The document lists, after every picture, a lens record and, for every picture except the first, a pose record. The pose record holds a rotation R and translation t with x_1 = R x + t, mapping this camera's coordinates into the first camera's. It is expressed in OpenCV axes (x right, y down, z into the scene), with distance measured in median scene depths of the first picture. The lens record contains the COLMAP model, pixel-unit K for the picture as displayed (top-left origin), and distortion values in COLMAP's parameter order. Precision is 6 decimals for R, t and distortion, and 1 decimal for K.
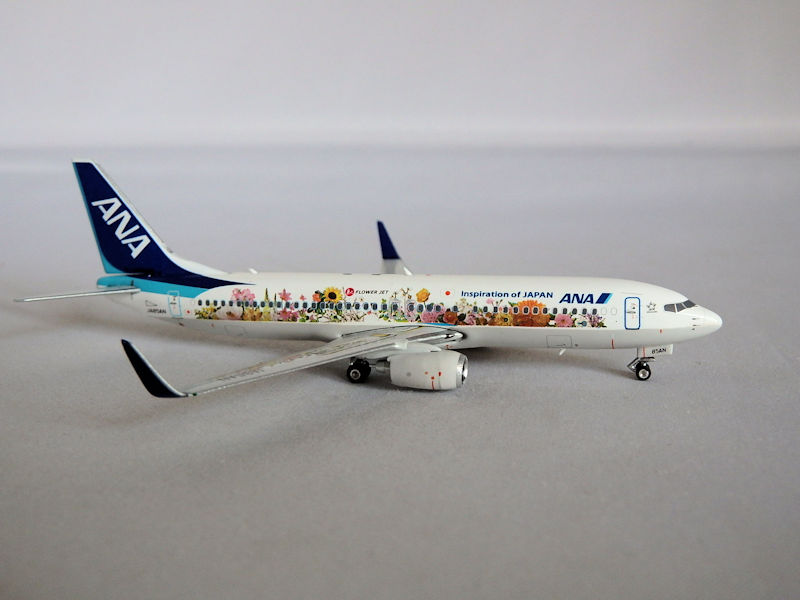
lens RADIAL K [[981.6, 0, 400.0], [0, 981.6, 300.0], [0, 0, 1]] dist [-0.009855, -0.027089]
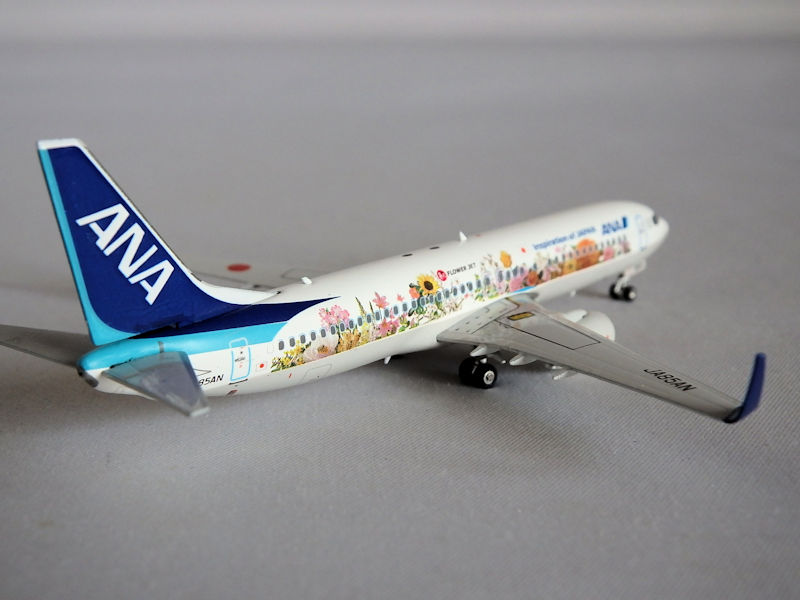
lens RADIAL K [[1246.7, 0, 400.0], [0, 1246.7, 300.0], [0, 0, 1]] dist [-0.101600, 0.154176]
pose [[0.477845, -0.215967, 0.851483, -0.862419], [0.175782, 0.973211, 0.148195, -0.133778], [-0.860677, 0.078861, 0.503007, 0.542610]]
